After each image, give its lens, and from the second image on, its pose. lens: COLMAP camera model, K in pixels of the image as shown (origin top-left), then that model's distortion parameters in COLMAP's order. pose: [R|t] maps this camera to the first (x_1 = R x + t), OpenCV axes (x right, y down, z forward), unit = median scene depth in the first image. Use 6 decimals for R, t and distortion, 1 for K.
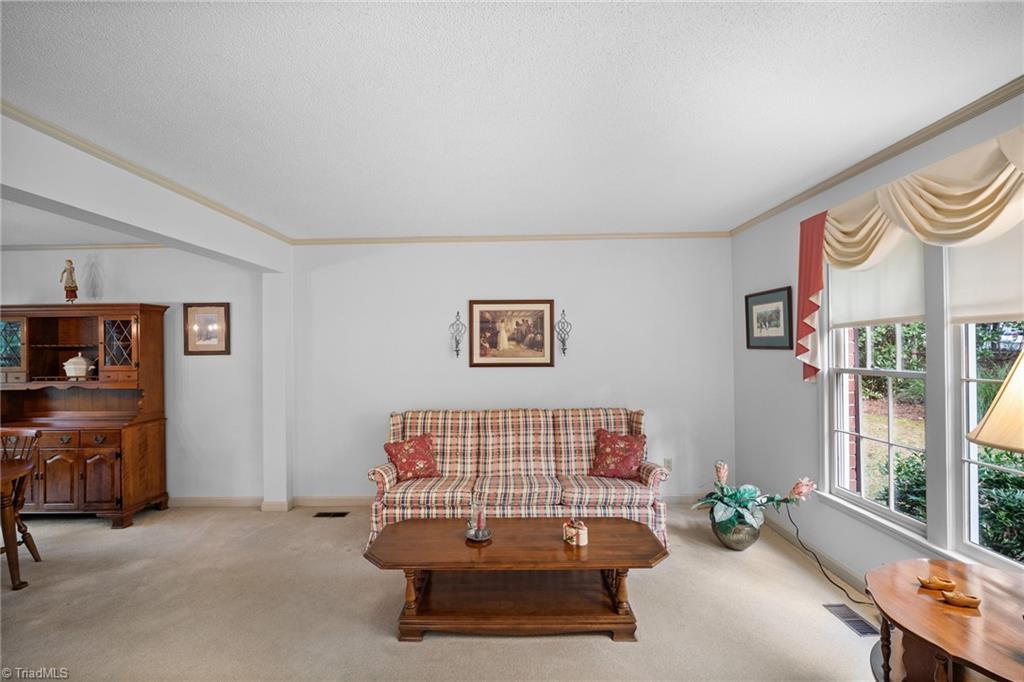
lens RADIAL K [[450.3, 0, 512.0], [0, 450.3, 346.9], [0, 0, 1]] dist [-0.011318, 0.003141]
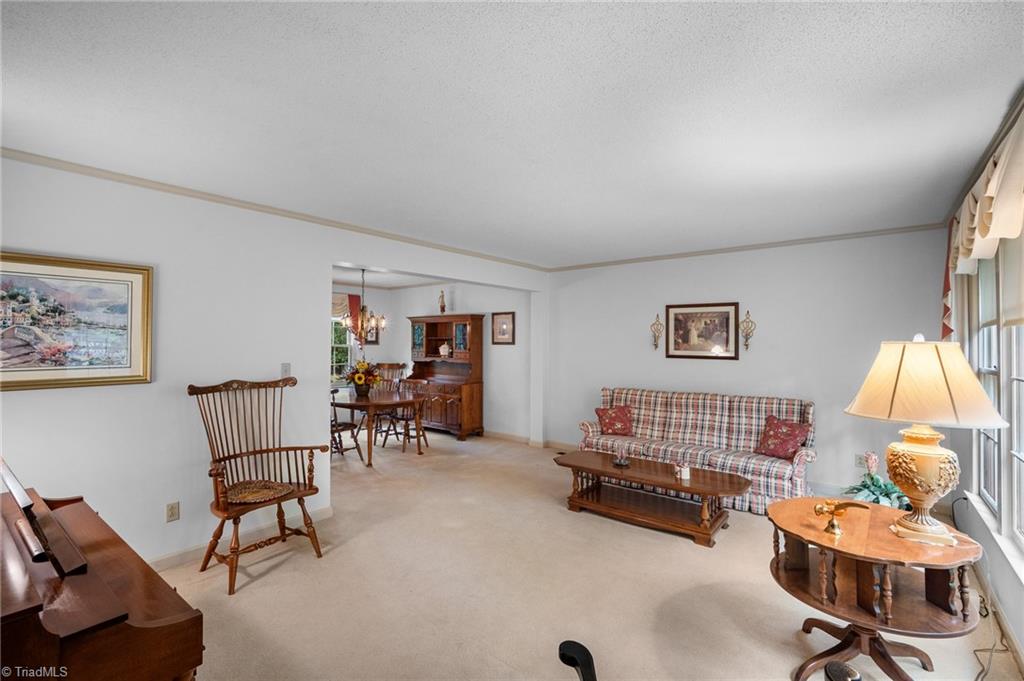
lens RADIAL K [[450.3, 0, 515.5], [0, 450.3, 345.5], [0, 0, 1]] dist [-0.011318, 0.003141]
pose [[0.802951, 0.018558, -0.595756, 0.347879], [-0.011975, 0.999816, 0.015005, -0.003846], [0.595925, -0.004915, 0.803025, -0.296767]]
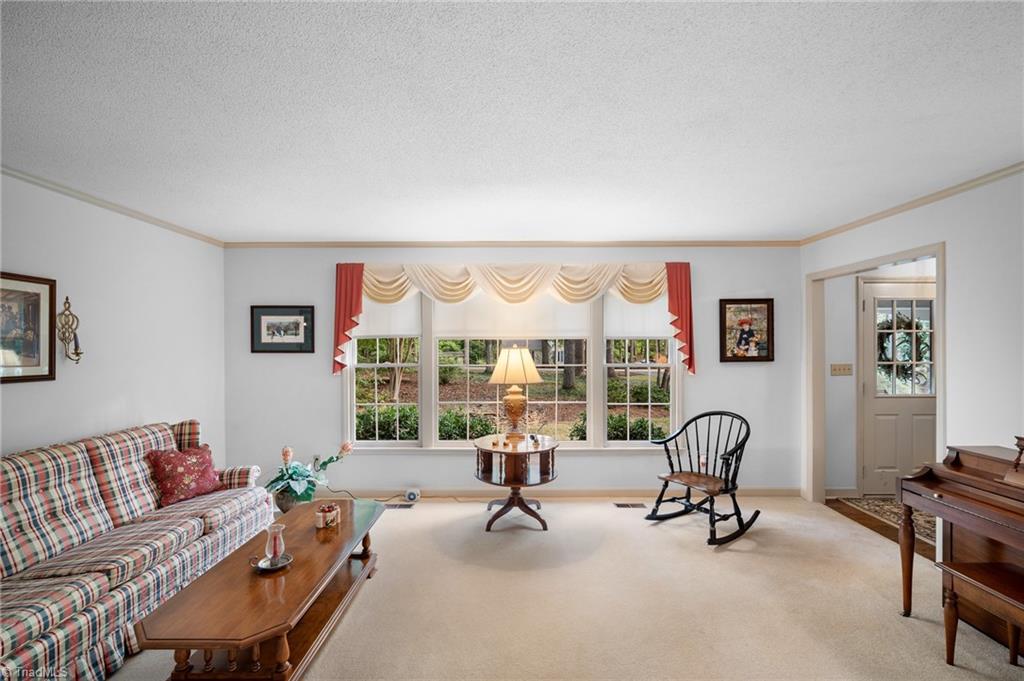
lens RADIAL K [[450.3, 0, 511.9], [0, 450.3, 346.8], [0, 0, 1]] dist [-0.011318, 0.003141]
pose [[-0.012031, 0.012804, 0.999846, -0.624125], [0.002505, 0.999915, -0.012775, 0.005474], [-0.999924, 0.002350, -0.012062, 0.353825]]
